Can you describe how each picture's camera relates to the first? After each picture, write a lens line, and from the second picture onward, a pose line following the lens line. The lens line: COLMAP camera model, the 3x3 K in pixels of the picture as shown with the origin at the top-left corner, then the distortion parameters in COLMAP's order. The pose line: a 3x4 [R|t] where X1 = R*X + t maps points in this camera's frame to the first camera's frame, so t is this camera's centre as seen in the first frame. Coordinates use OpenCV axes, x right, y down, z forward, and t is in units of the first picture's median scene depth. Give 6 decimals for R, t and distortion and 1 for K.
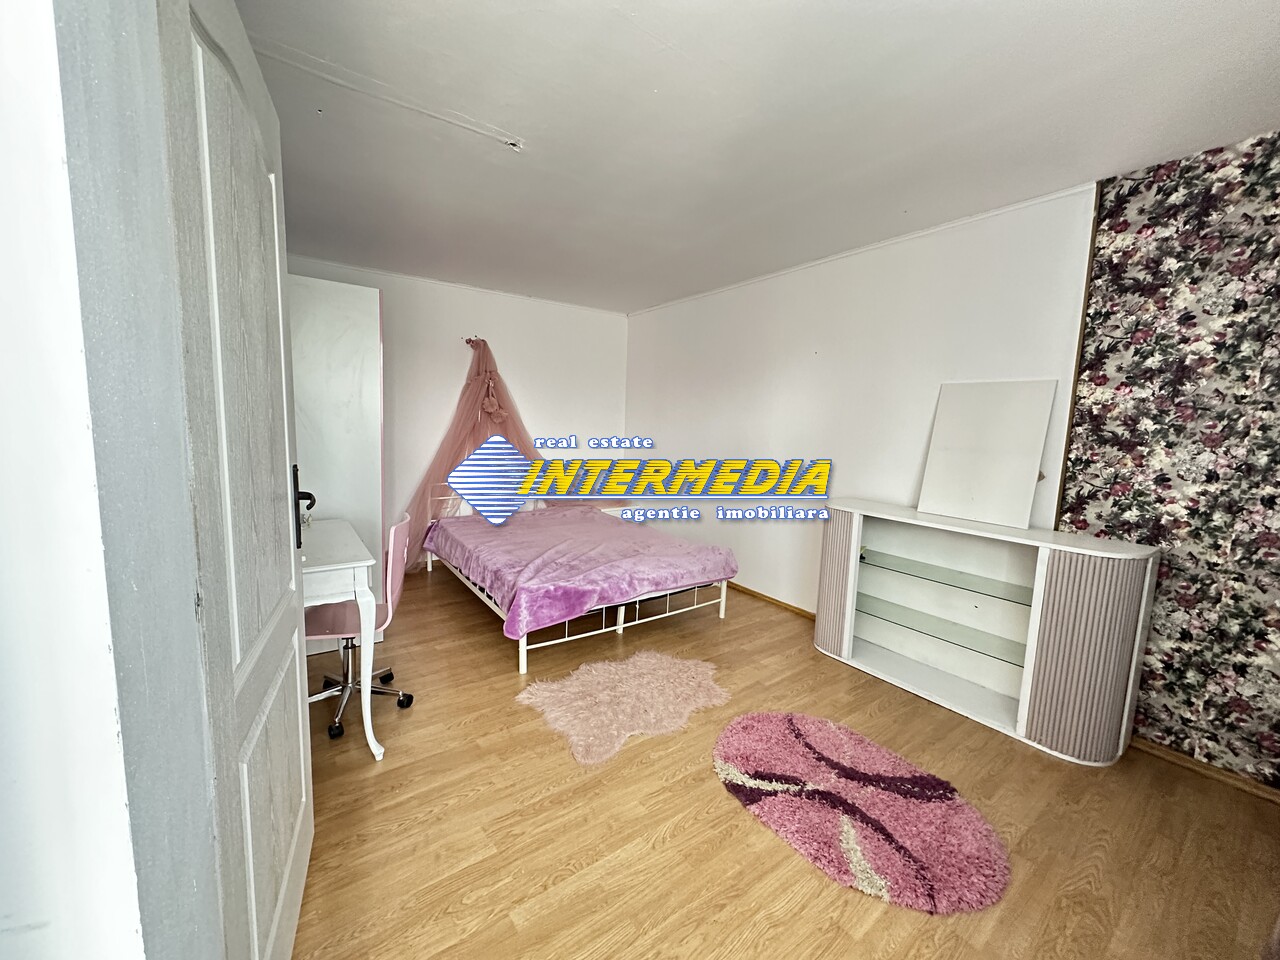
lens RADIAL K [[508.3, 0, 636.9], [0, 508.3, 481.8], [0, 0, 1]] dist [-0.000745, -0.000041]
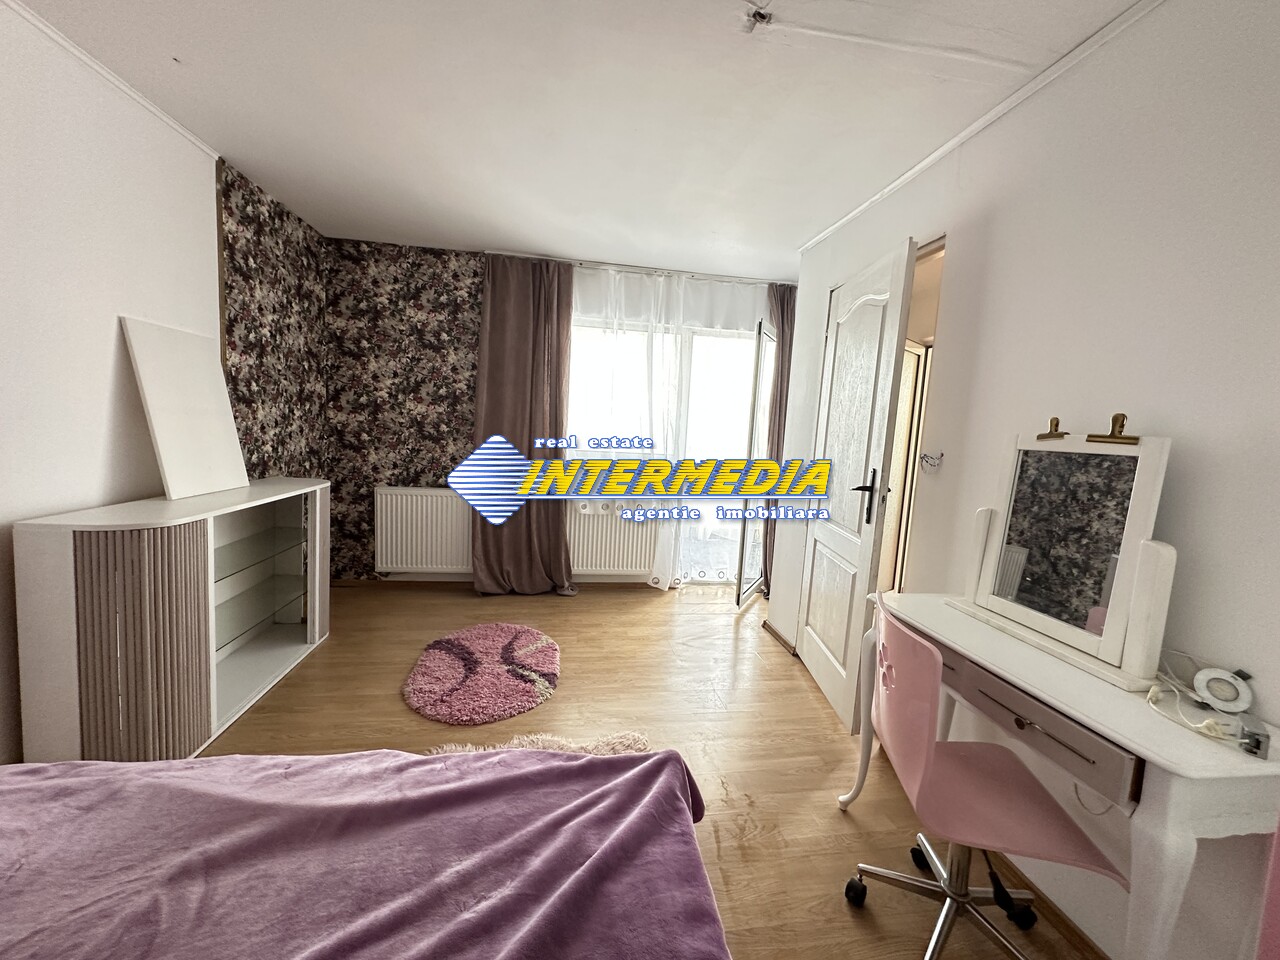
lens RADIAL K [[508.3, 0, 638.8], [0, 508.3, 476.4], [0, 0, 1]] dist [-0.000745, -0.000041]
pose [[-0.894090, -0.124685, 0.430181, -0.448199], [-0.034884, 0.976938, 0.210657, -0.193039], [-0.446526, 0.173340, -0.877820, 1.718629]]
